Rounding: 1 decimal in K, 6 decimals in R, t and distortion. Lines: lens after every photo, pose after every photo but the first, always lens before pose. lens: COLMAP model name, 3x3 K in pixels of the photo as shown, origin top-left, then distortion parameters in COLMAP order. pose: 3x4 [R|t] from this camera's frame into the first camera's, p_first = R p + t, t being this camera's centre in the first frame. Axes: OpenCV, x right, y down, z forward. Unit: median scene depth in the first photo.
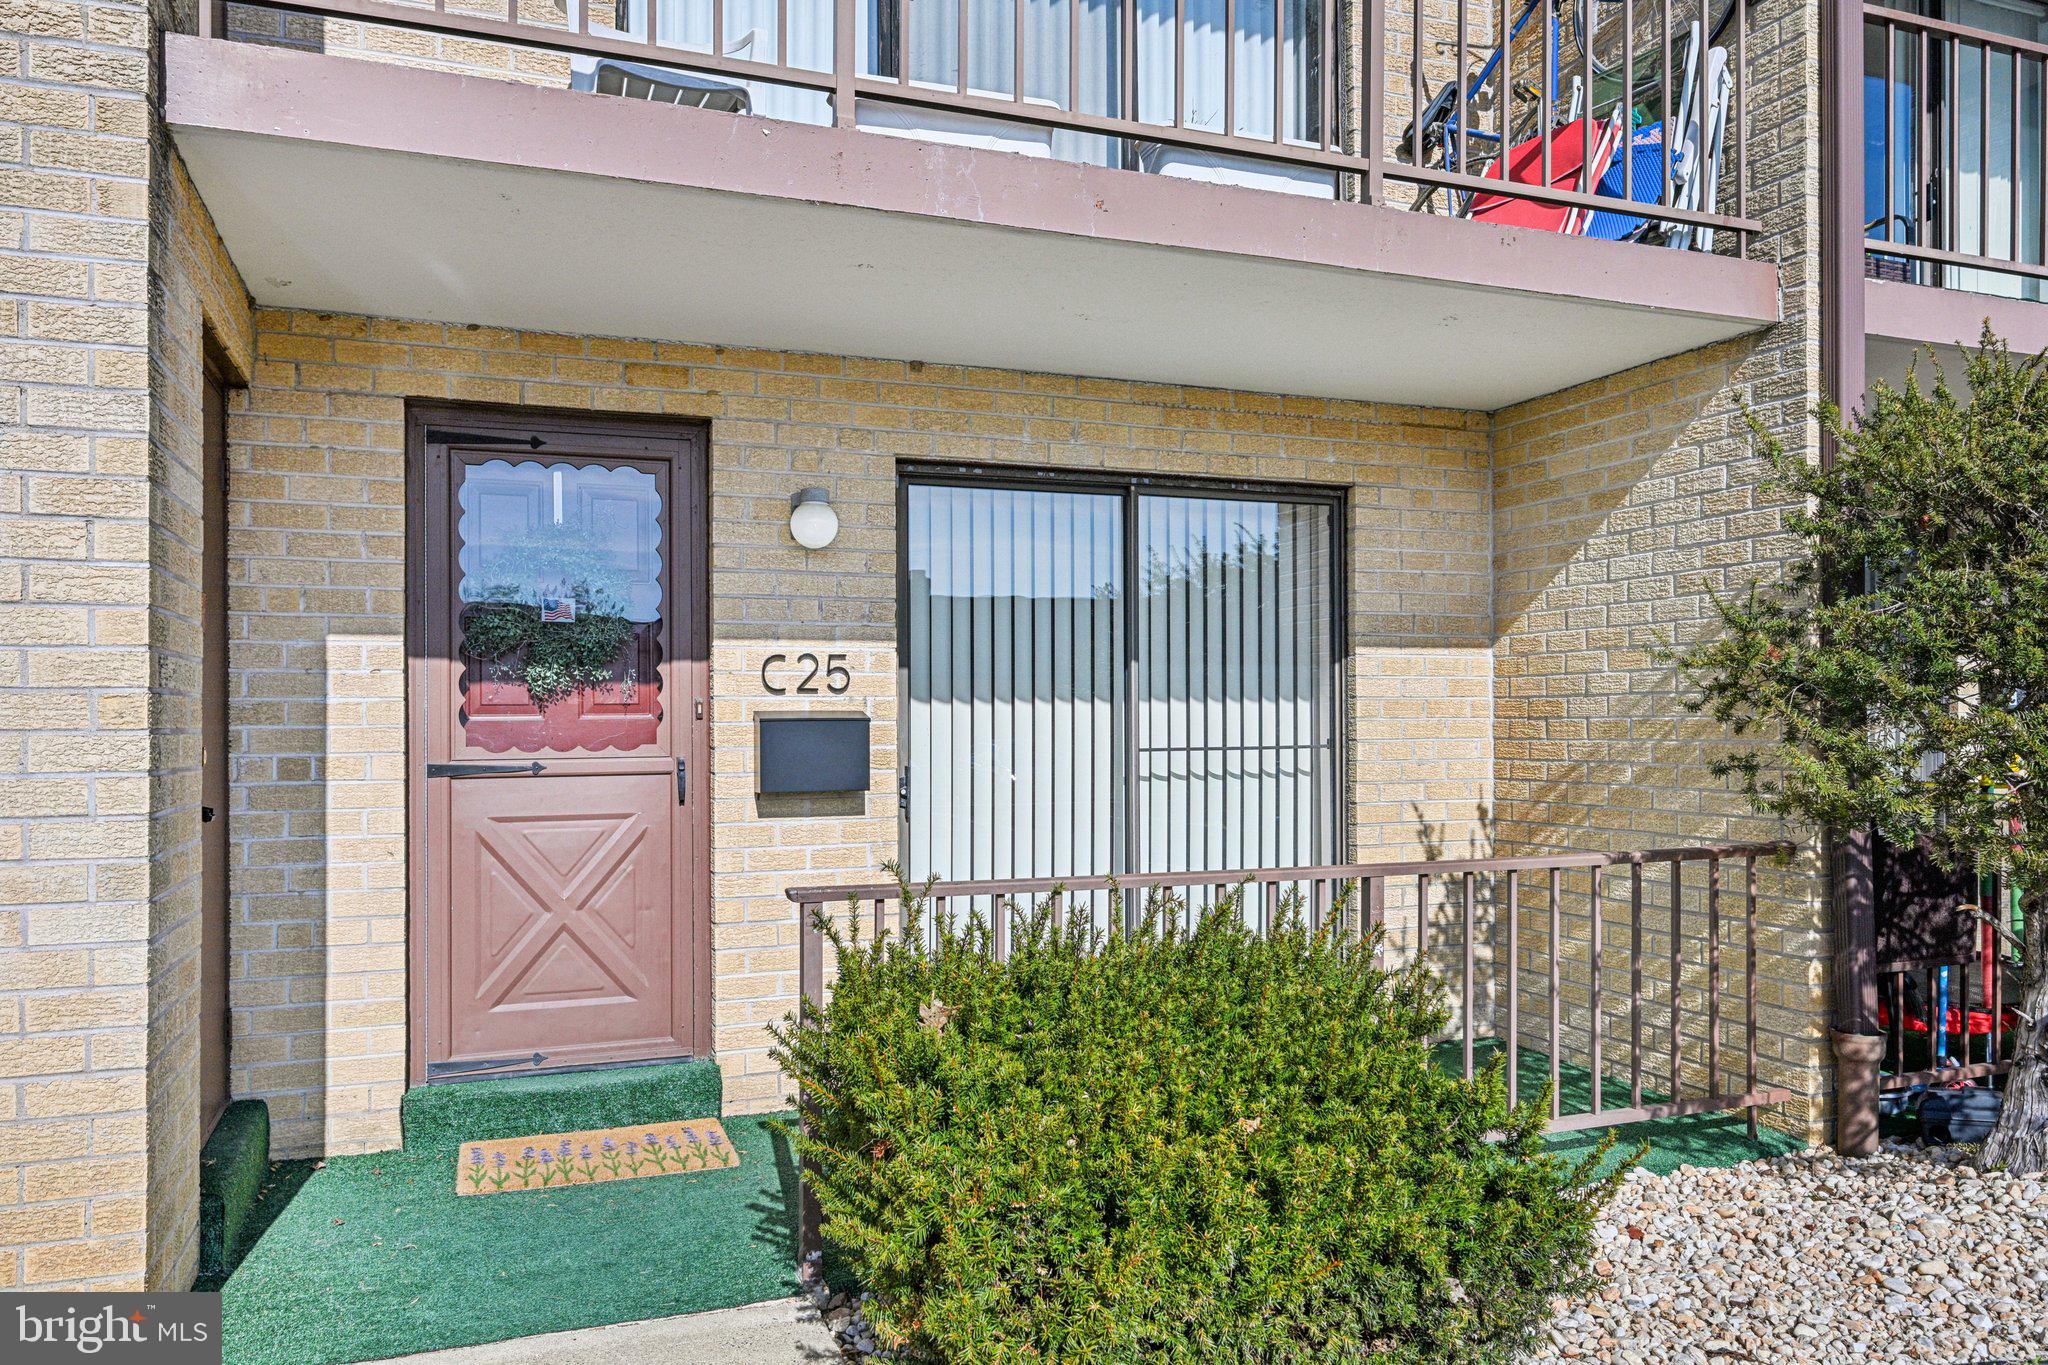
lens RADIAL K [[1446.6, 0, 1029.1], [0, 1446.6, 697.5], [0, 0, 1]] dist [0.003016, 0.003076]
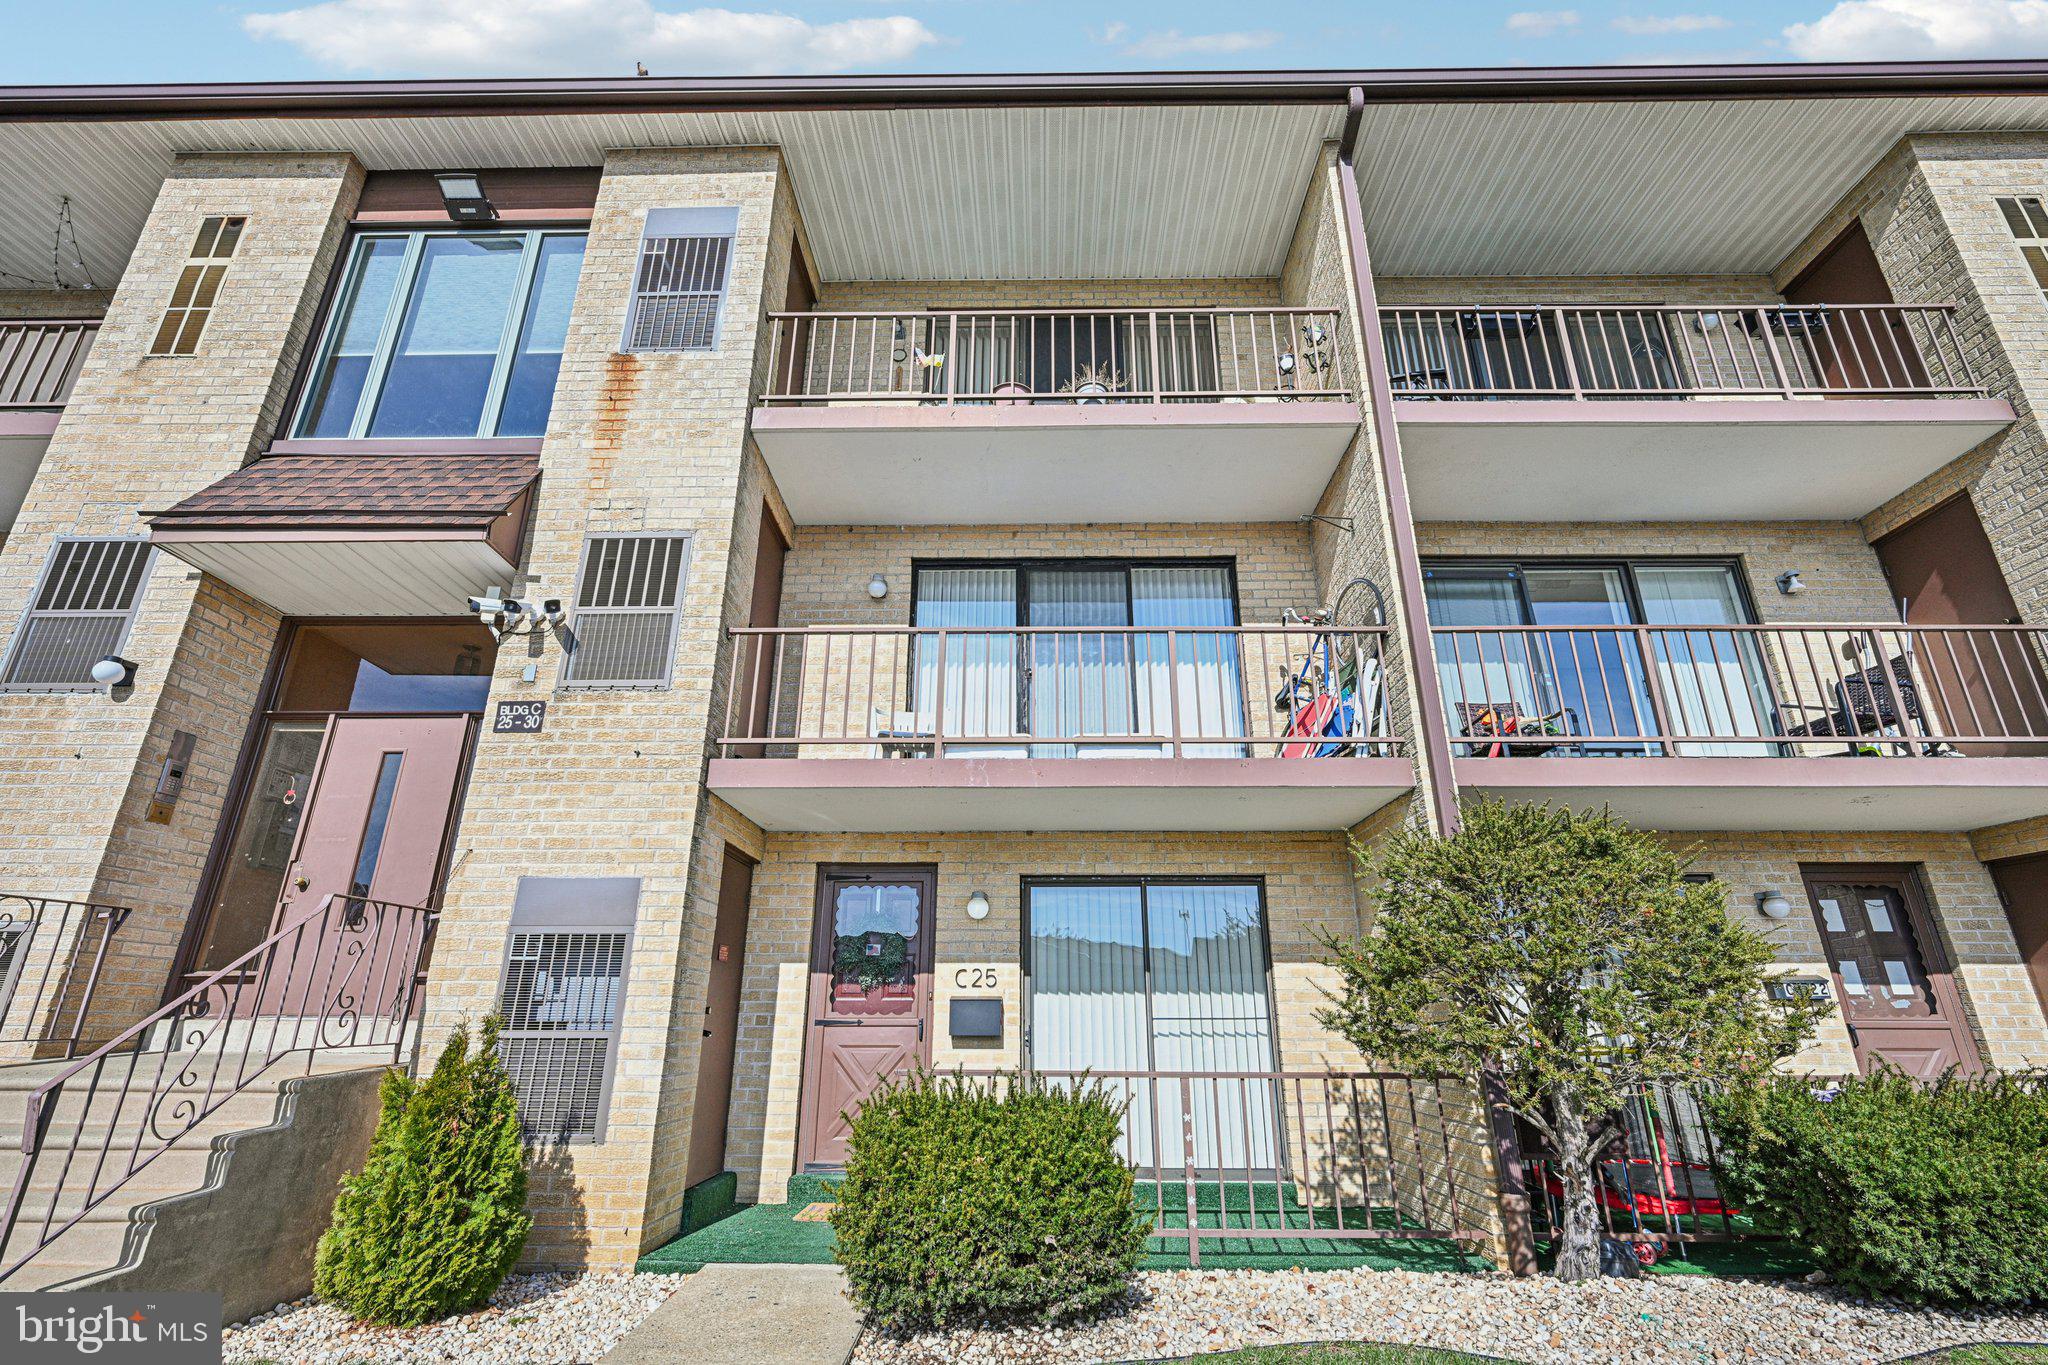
lens RADIAL K [[909.5, 0, 1025.9], [0, 909.5, 680.6], [0, 0, 1]] dist [0.001501, -0.000841]
pose [[0.929064, -0.123021, -0.348865, 0.457343], [-0.002969, 0.940572, -0.339583, 0.027321], [0.369908, 0.316530, 0.873486, -0.315180]]
